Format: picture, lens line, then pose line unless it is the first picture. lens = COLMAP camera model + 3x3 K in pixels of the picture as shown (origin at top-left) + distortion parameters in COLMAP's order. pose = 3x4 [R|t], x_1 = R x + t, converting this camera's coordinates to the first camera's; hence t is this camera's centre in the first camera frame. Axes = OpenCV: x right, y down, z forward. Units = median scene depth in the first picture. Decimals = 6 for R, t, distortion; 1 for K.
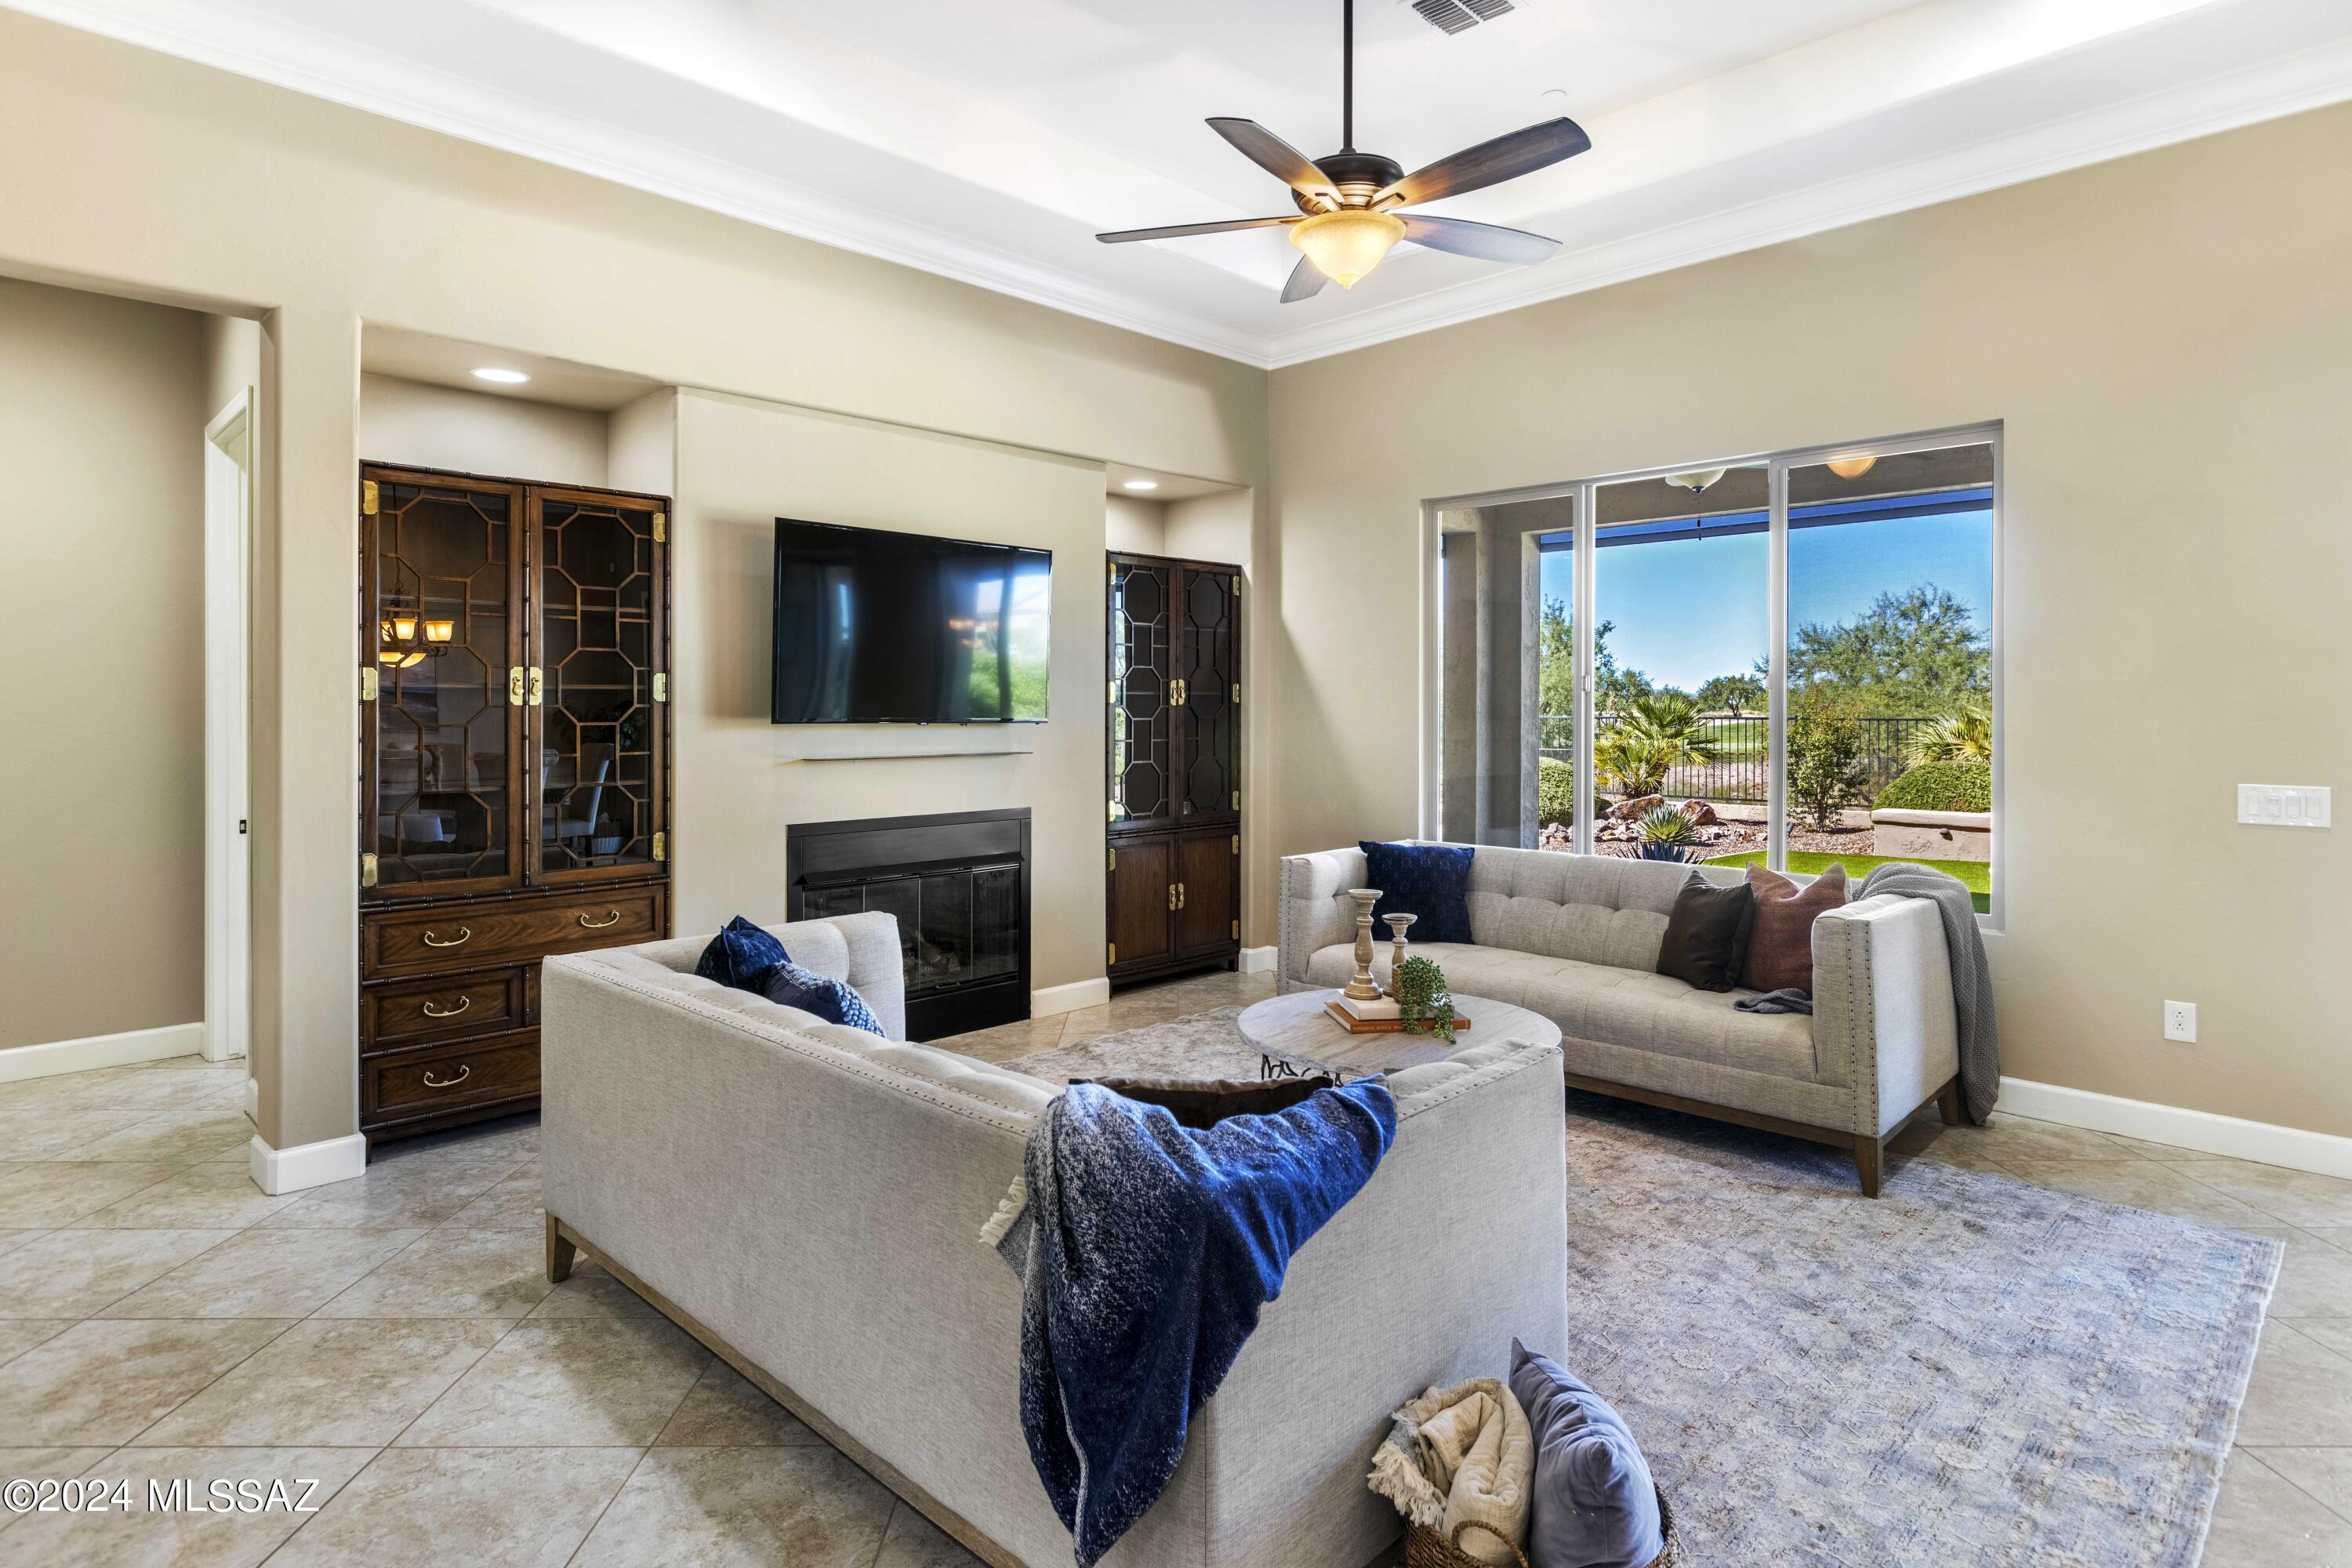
lens RADIAL K [[1264.3, 0, 1151.7], [0, 1264.3, 715.6], [0, 0, 1]] dist [0.007205, -0.002943]
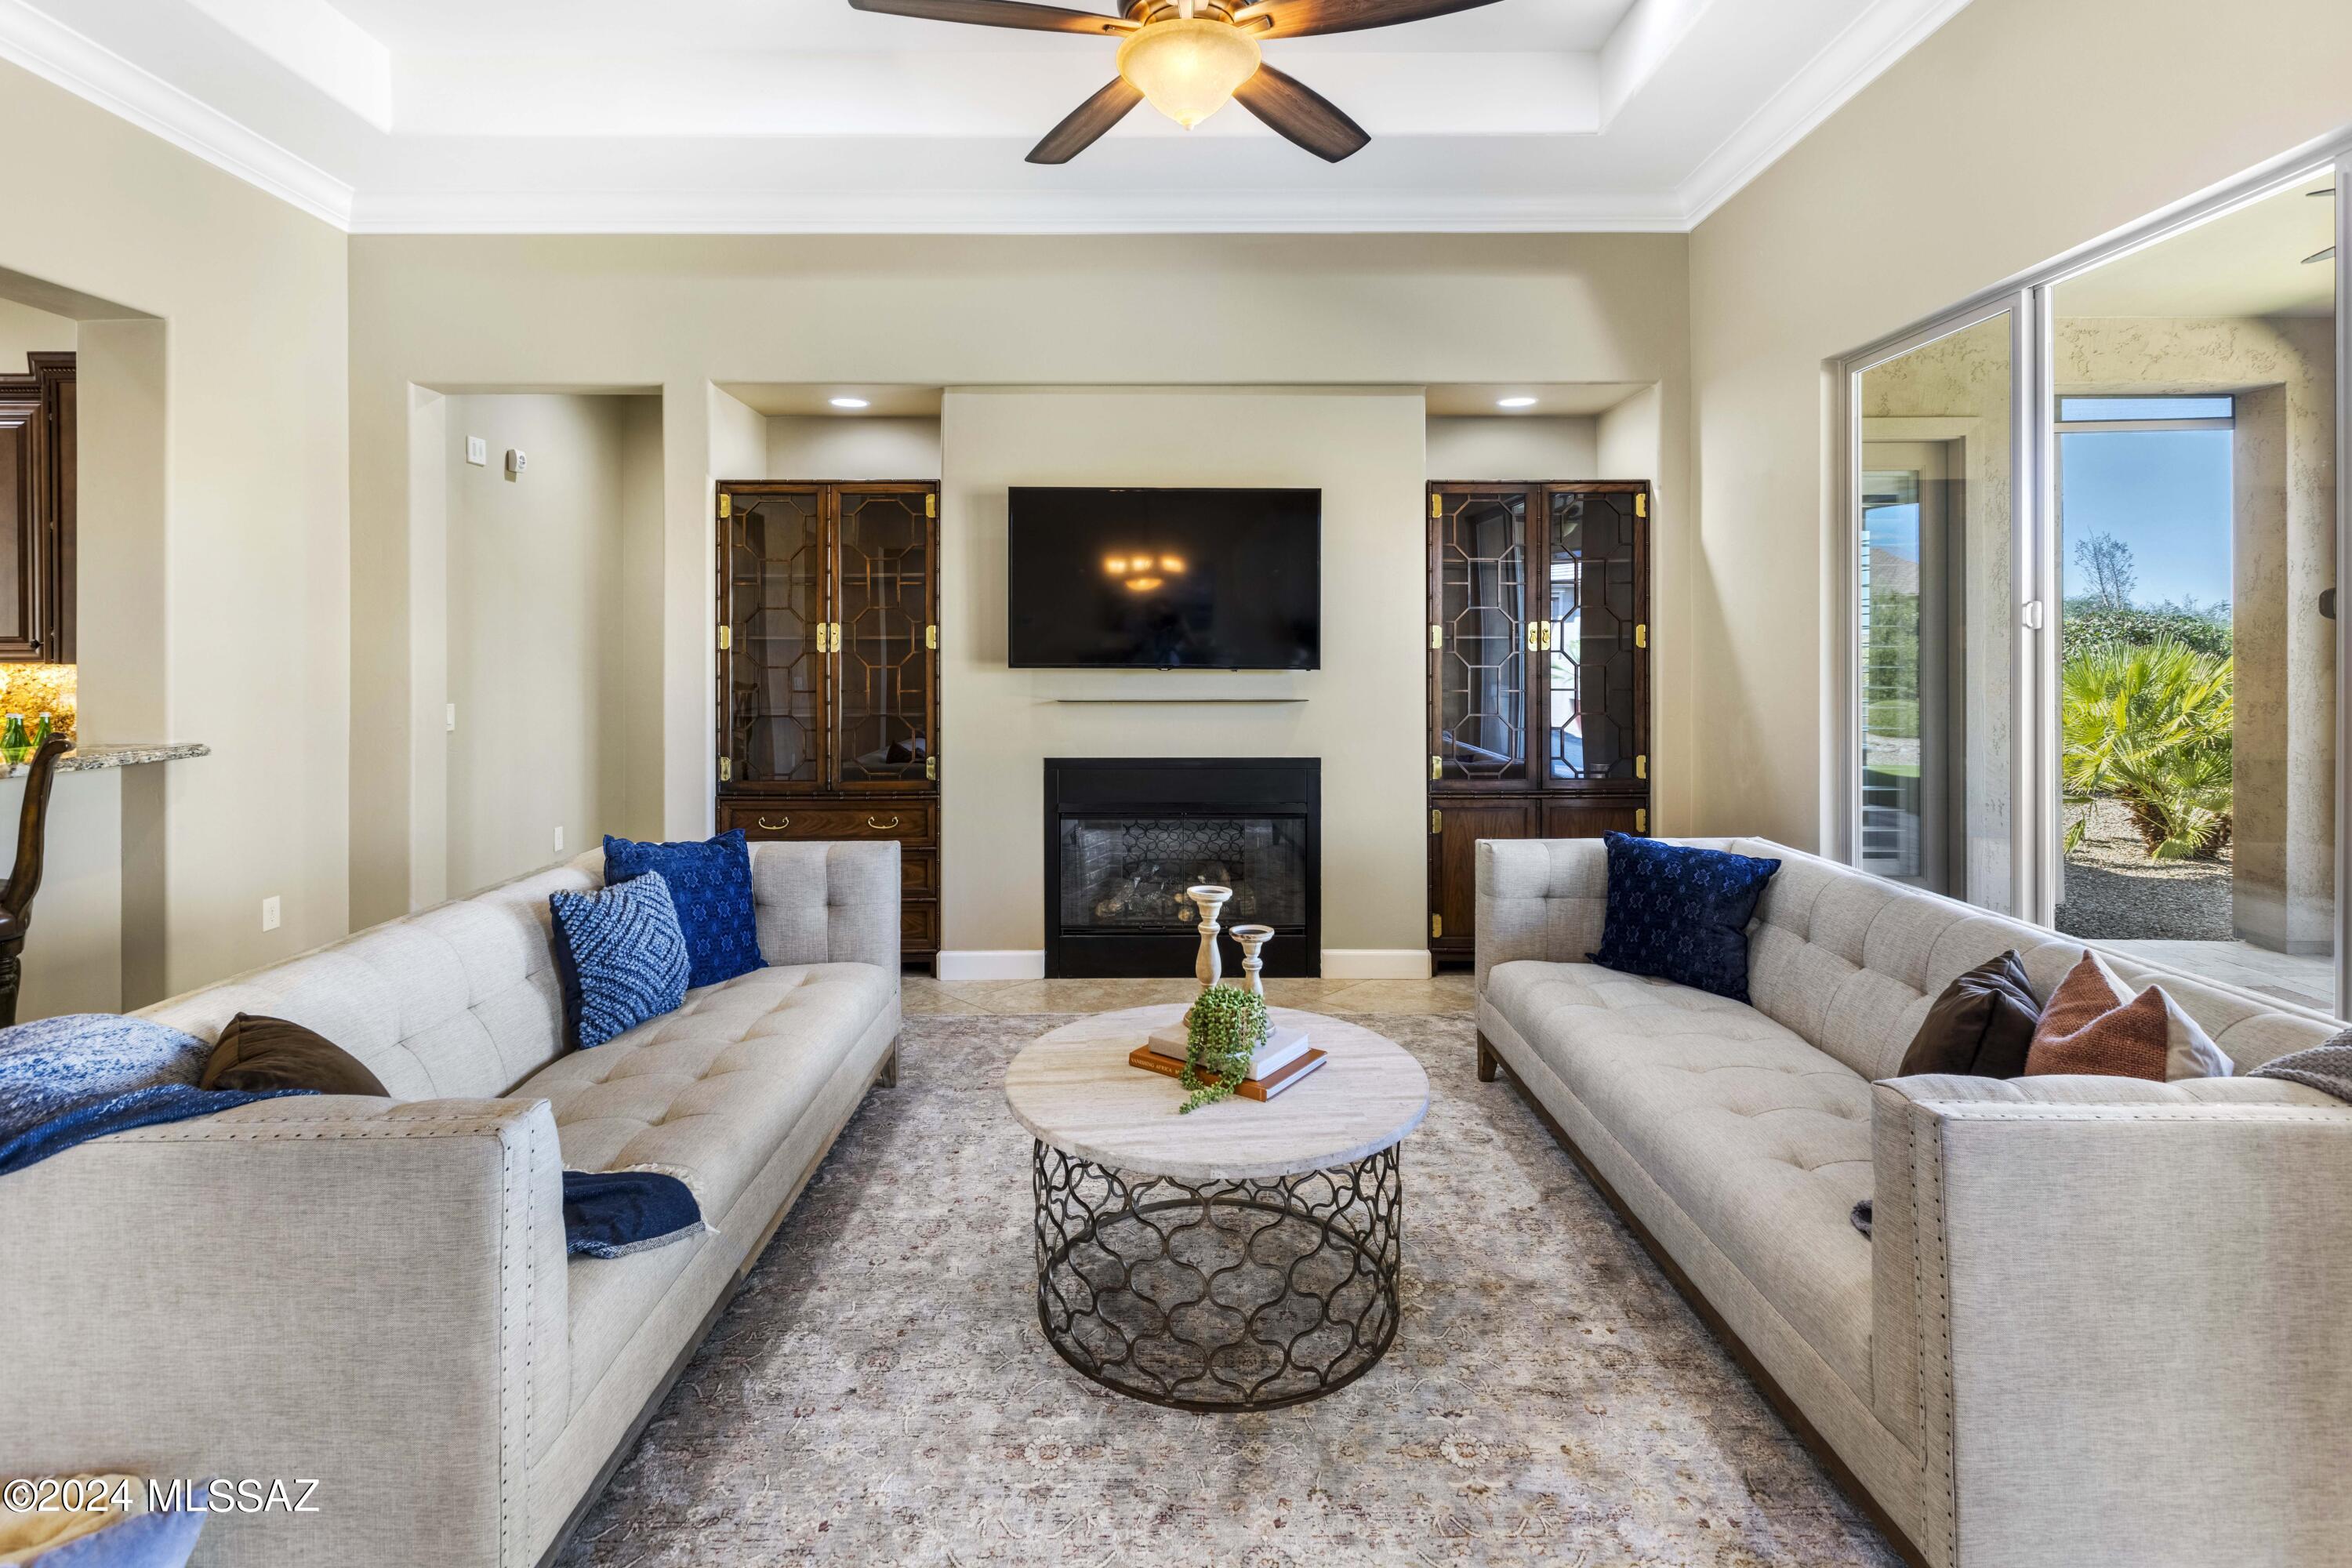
lens RADIAL K [[1099.7, 0, 1188.2], [0, 1099.7, 656.4], [0, 0, 1]] dist [0.000345, 0.000236]
pose [[0.710962, 0.001376, -0.703229, 0.528076], [-0.003780, 0.999991, -0.001865, -0.003019], [0.703220, 0.003984, 0.710961, 0.421570]]
